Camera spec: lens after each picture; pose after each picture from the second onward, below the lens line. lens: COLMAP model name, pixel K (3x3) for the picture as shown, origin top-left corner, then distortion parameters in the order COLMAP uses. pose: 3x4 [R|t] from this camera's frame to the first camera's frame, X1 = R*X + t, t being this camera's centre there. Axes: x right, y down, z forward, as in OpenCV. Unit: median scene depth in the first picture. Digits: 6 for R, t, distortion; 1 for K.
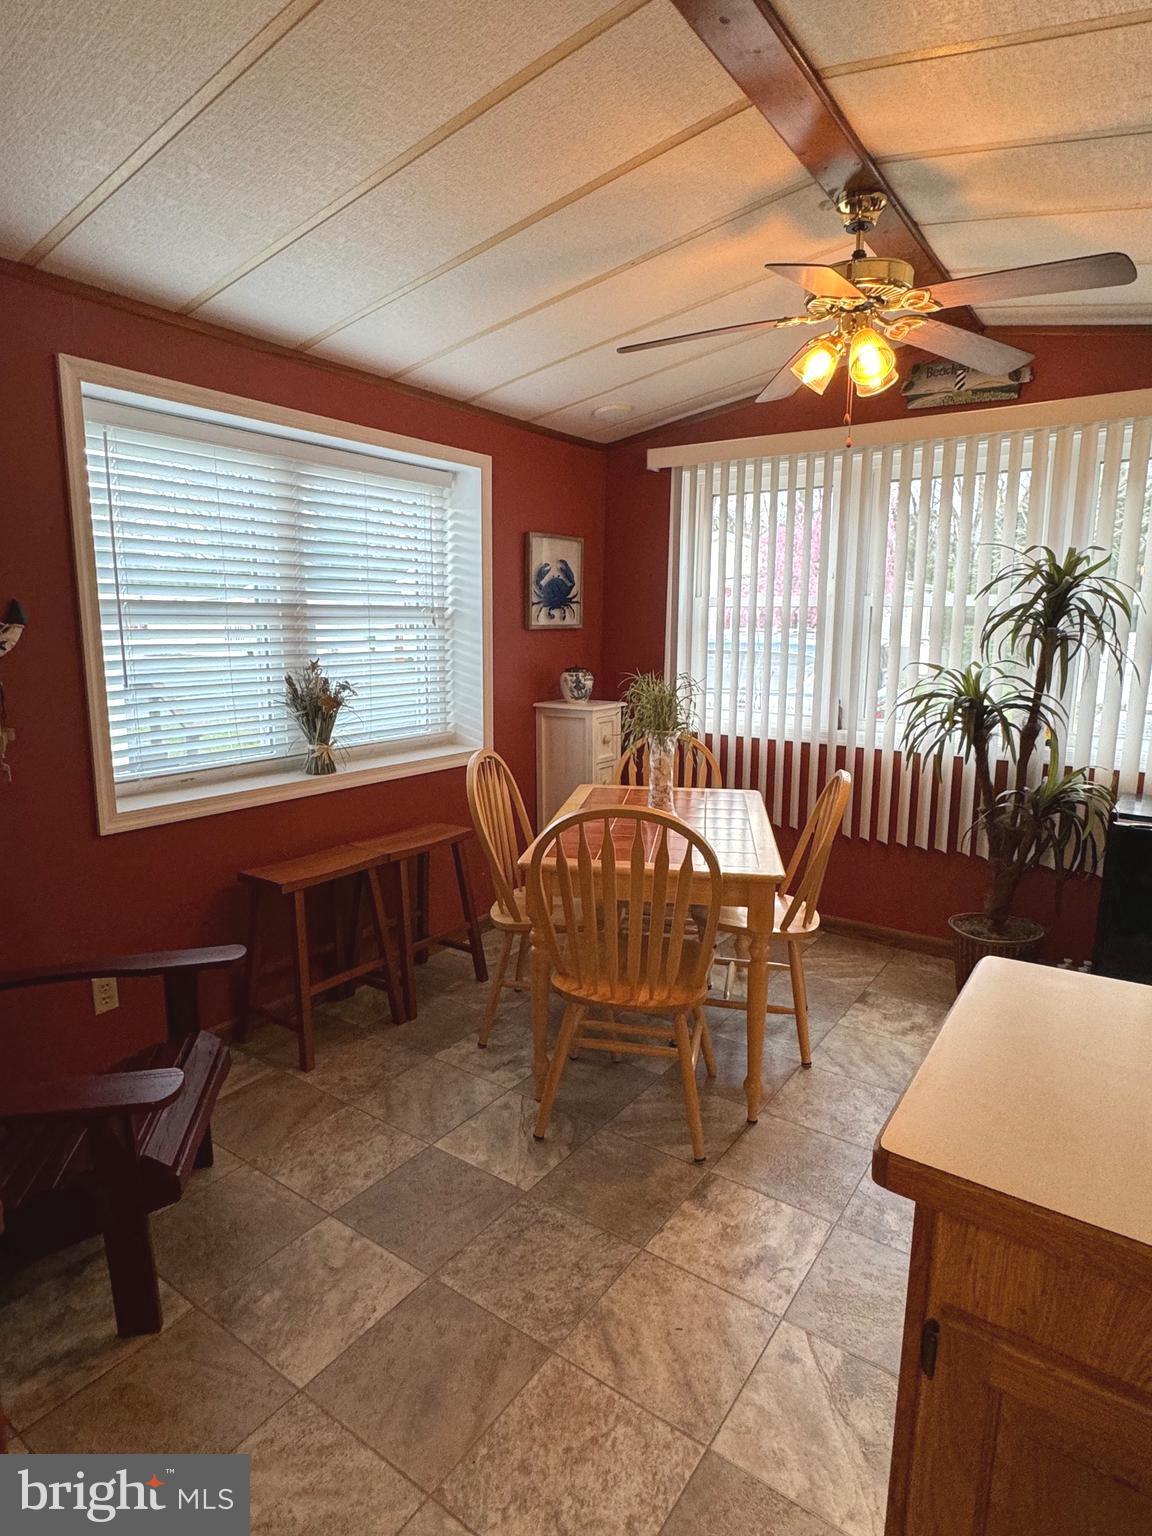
lens RADIAL K [[845.2, 0, 576.9], [0, 845.2, 765.6], [0, 0, 1]] dist [-0.005870, -0.001038]
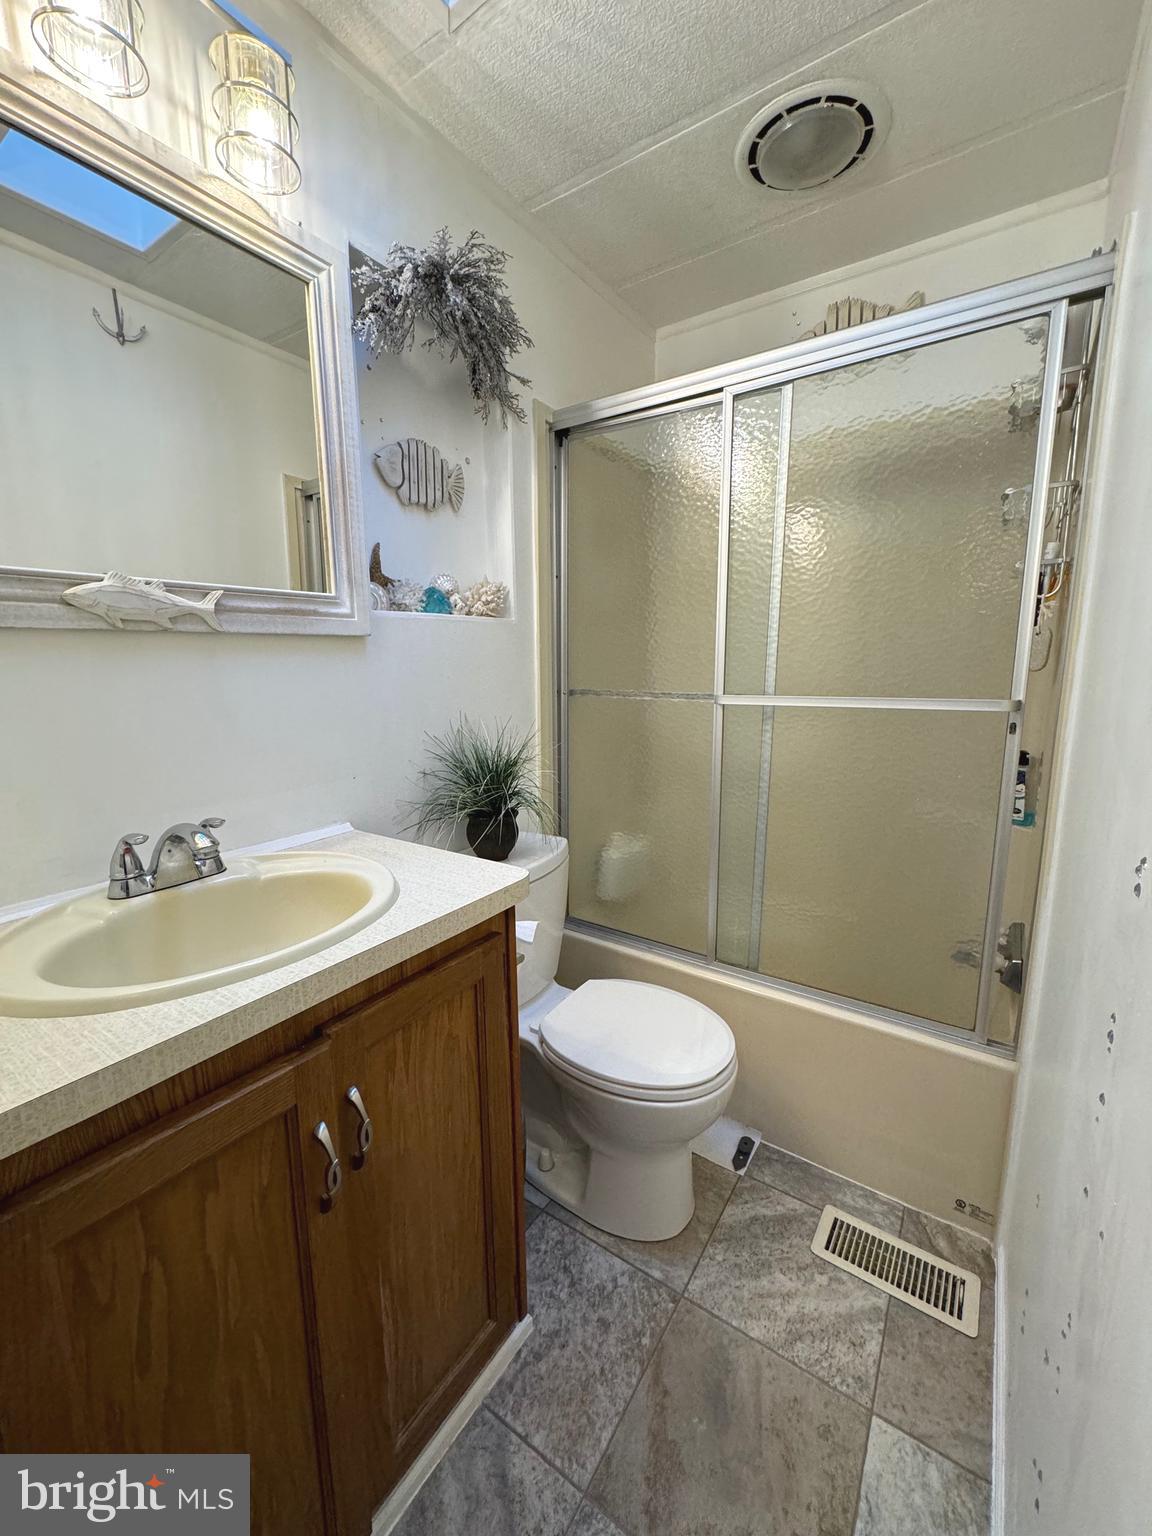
lens RADIAL K [[617.5, 0, 577.8], [0, 617.5, 766.5], [0, 0, 1]] dist [-0.004432, 0.001113]
pose [[-0.999826, 0.004054, -0.018220, -0.016744], [-0.002403, 0.940048, 0.341033, -0.109163], [0.018510, 0.341017, -0.939875, 1.457783]]
